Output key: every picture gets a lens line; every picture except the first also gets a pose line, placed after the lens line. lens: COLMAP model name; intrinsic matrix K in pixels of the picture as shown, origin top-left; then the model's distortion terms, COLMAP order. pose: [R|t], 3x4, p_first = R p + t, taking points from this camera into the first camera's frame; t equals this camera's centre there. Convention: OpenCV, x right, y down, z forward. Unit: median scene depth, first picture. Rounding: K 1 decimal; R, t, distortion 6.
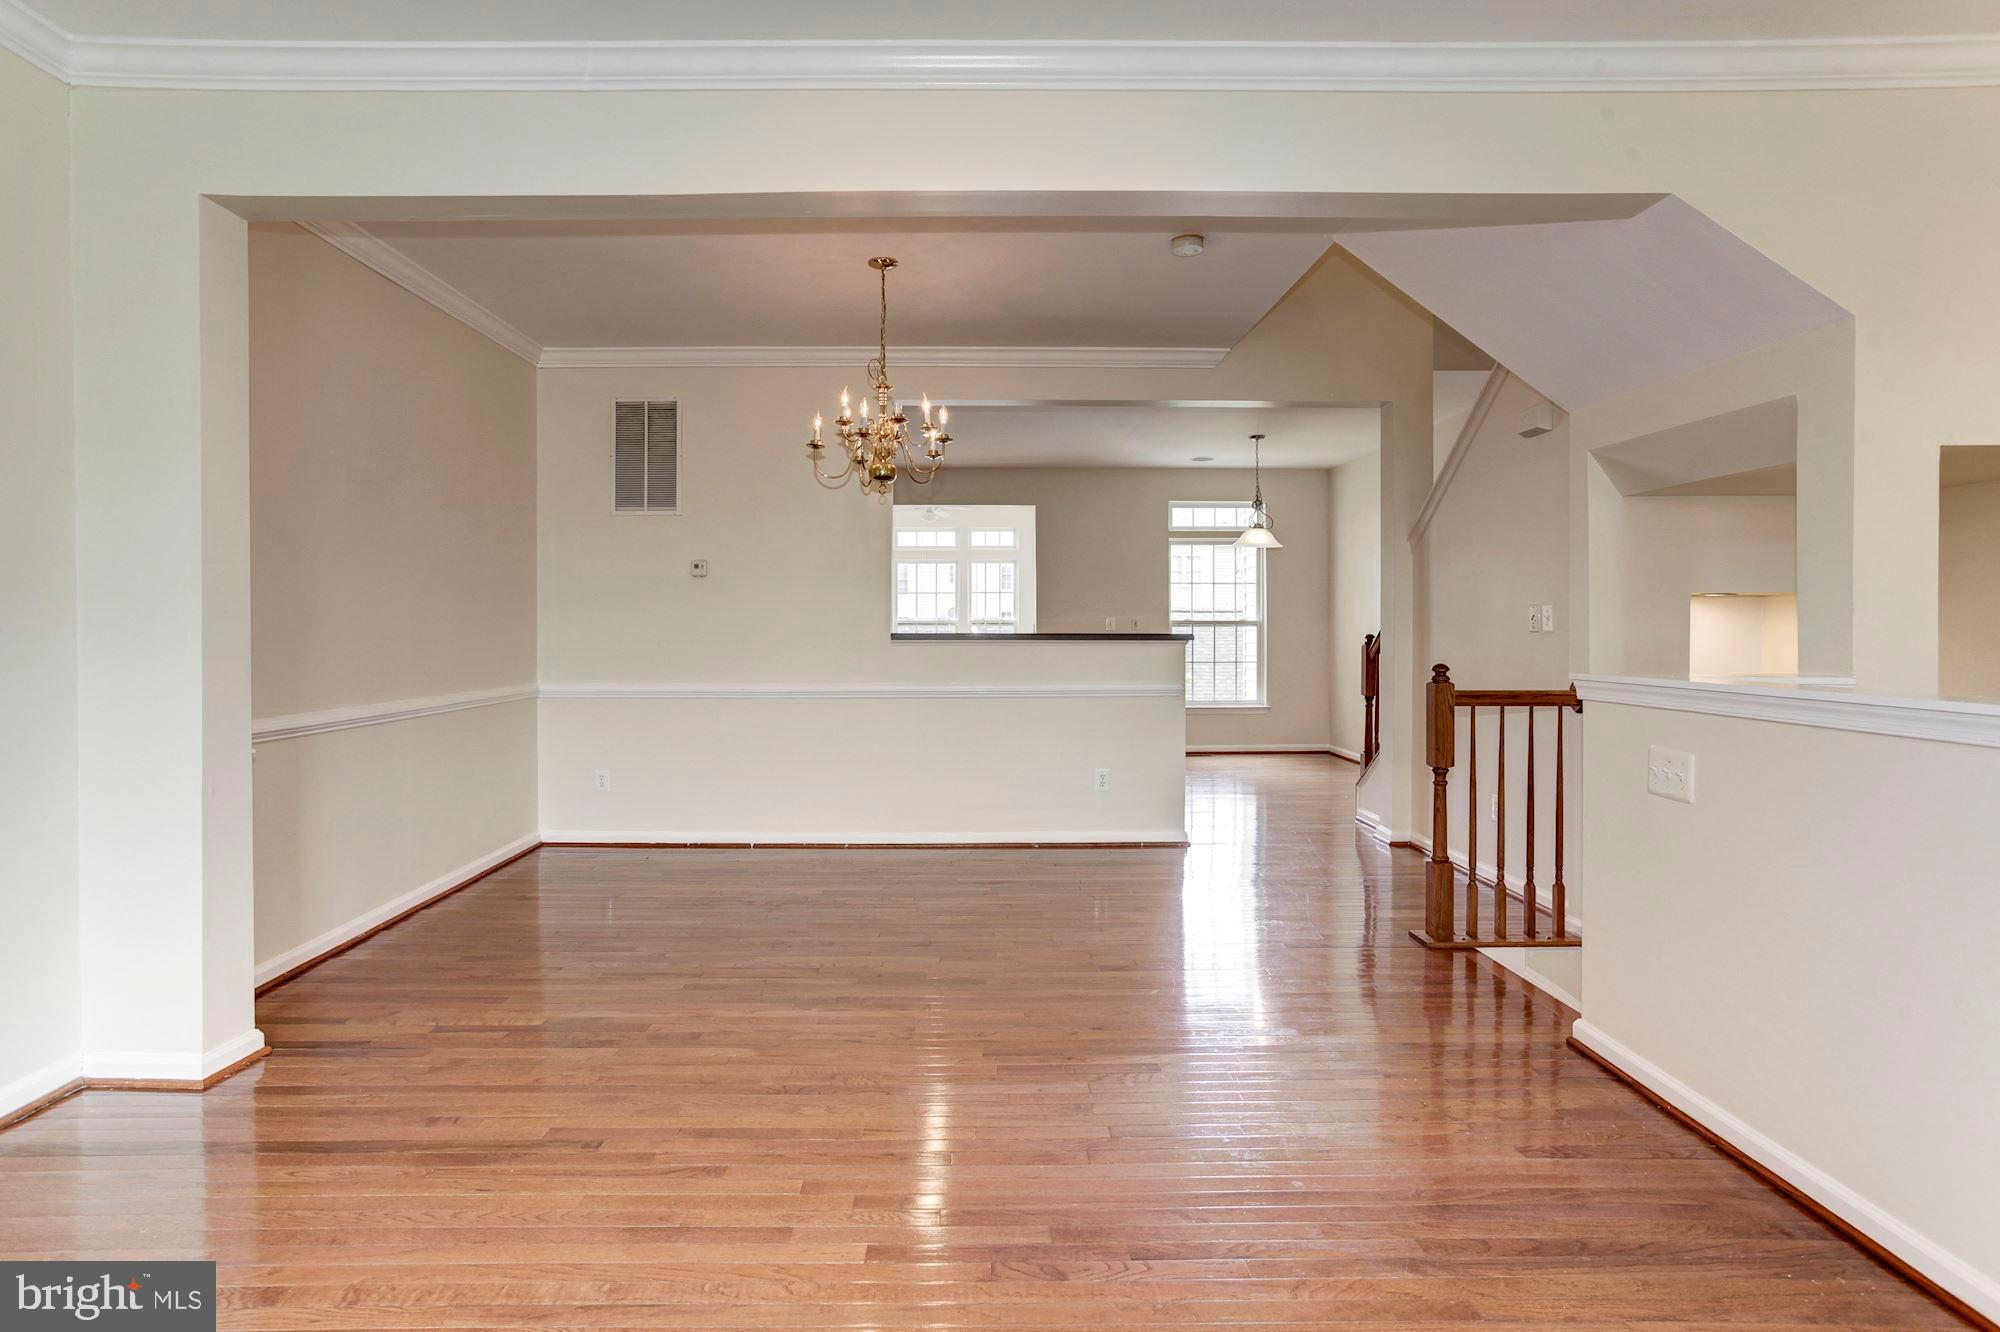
lens RADIAL K [[1020.3, 0, 979.7], [0, 1020.3, 650.3], [0, 0, 1]] dist [-0.029009, 0.021205]
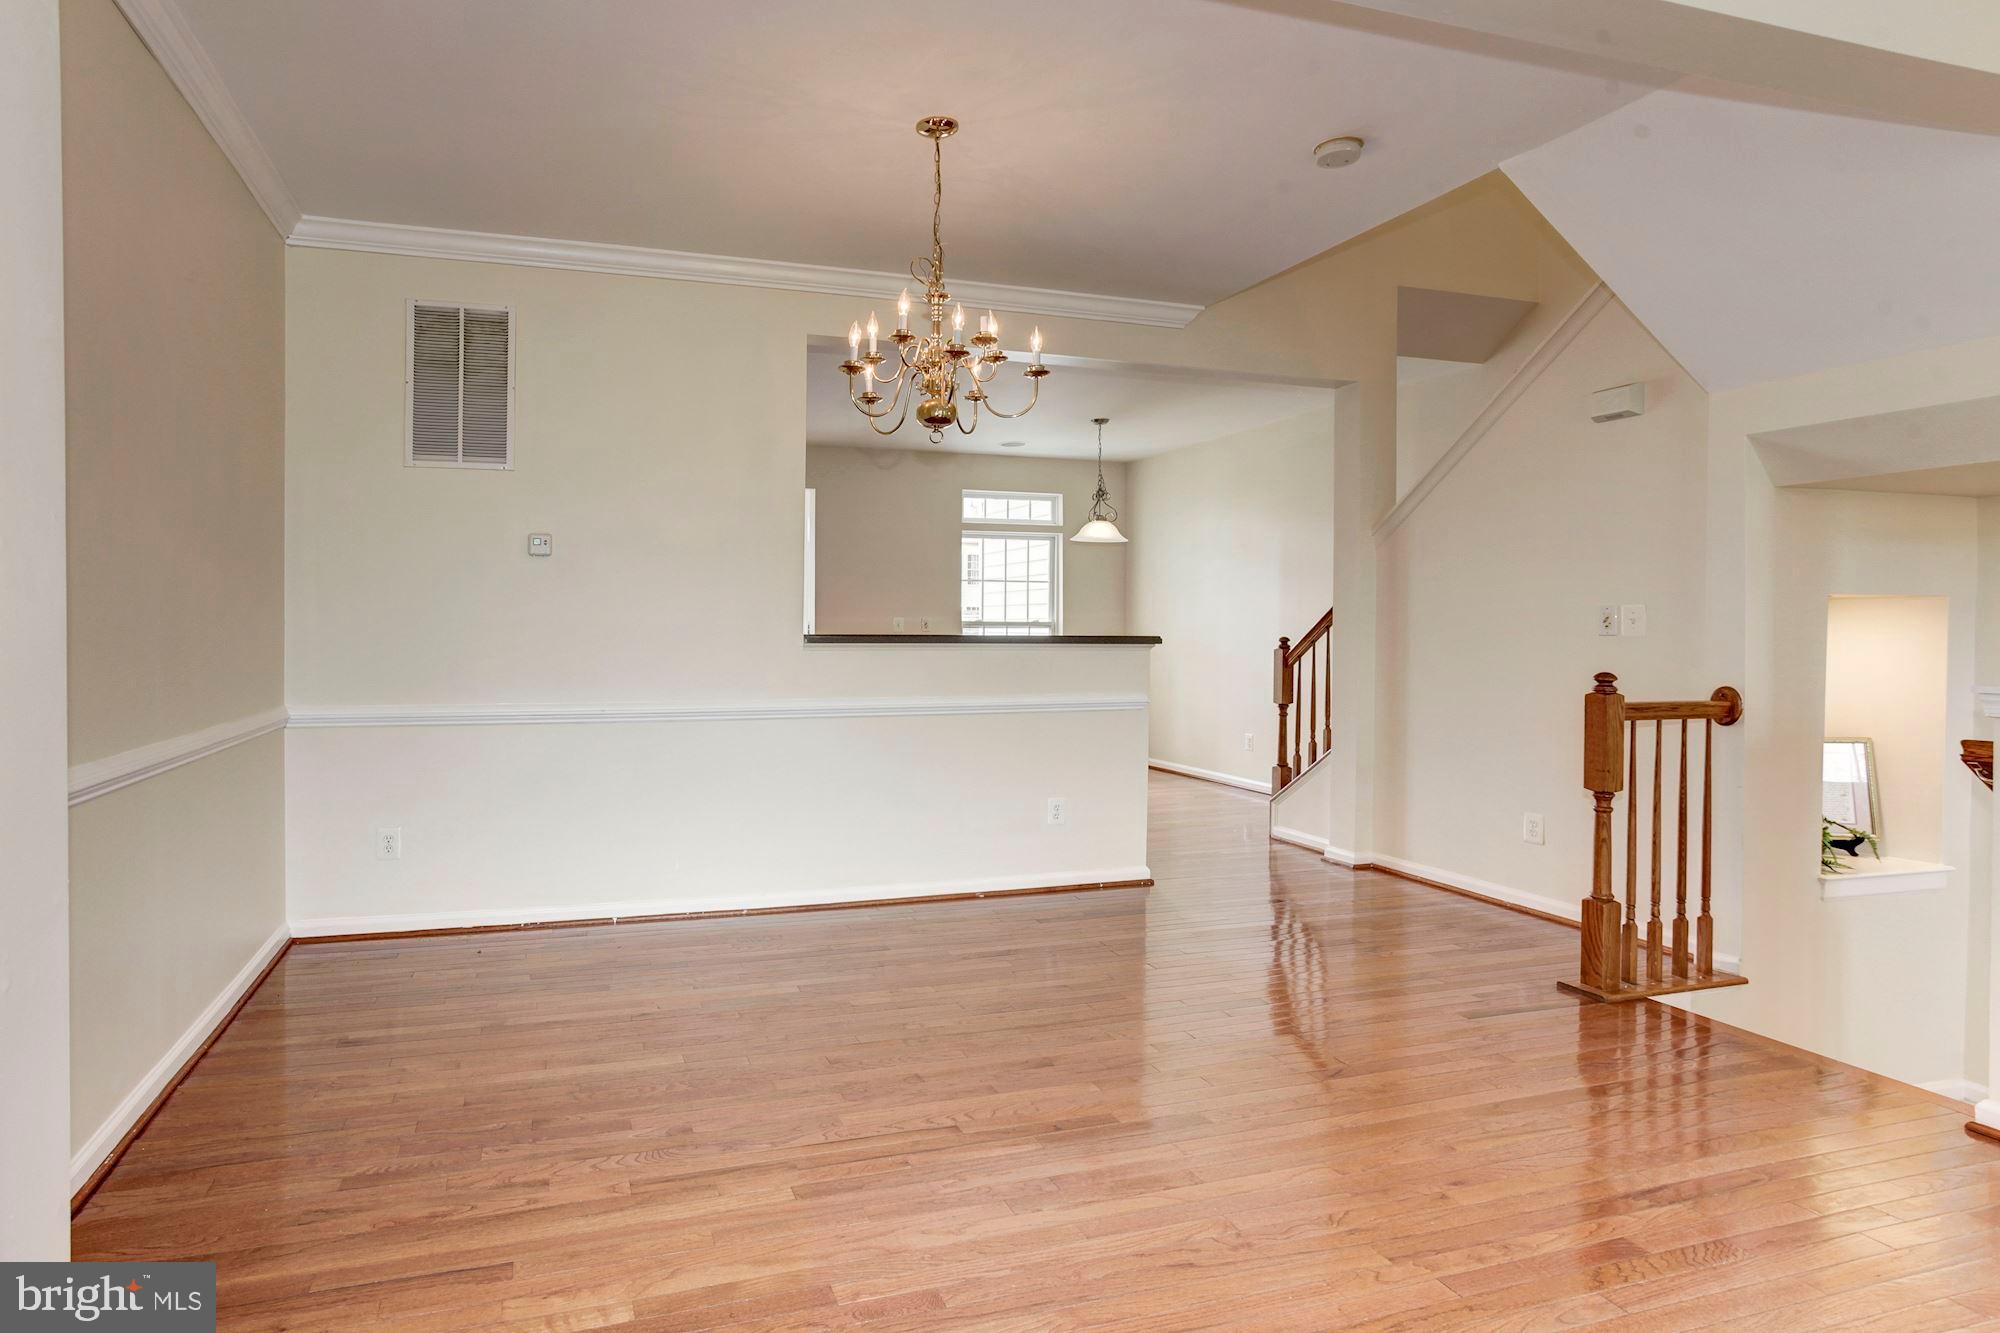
lens RADIAL K [[1087.9, 0, 989.8], [0, 1087.9, 651.5], [0, 0, 1]] dist [-0.021587, 0.003329]
pose [[0.957519, -0.002421, 0.288361, -0.198112], [0.002769, 0.999996, -0.000798, -0.002905], [-0.288358, 0.001562, 0.957521, 0.172271]]
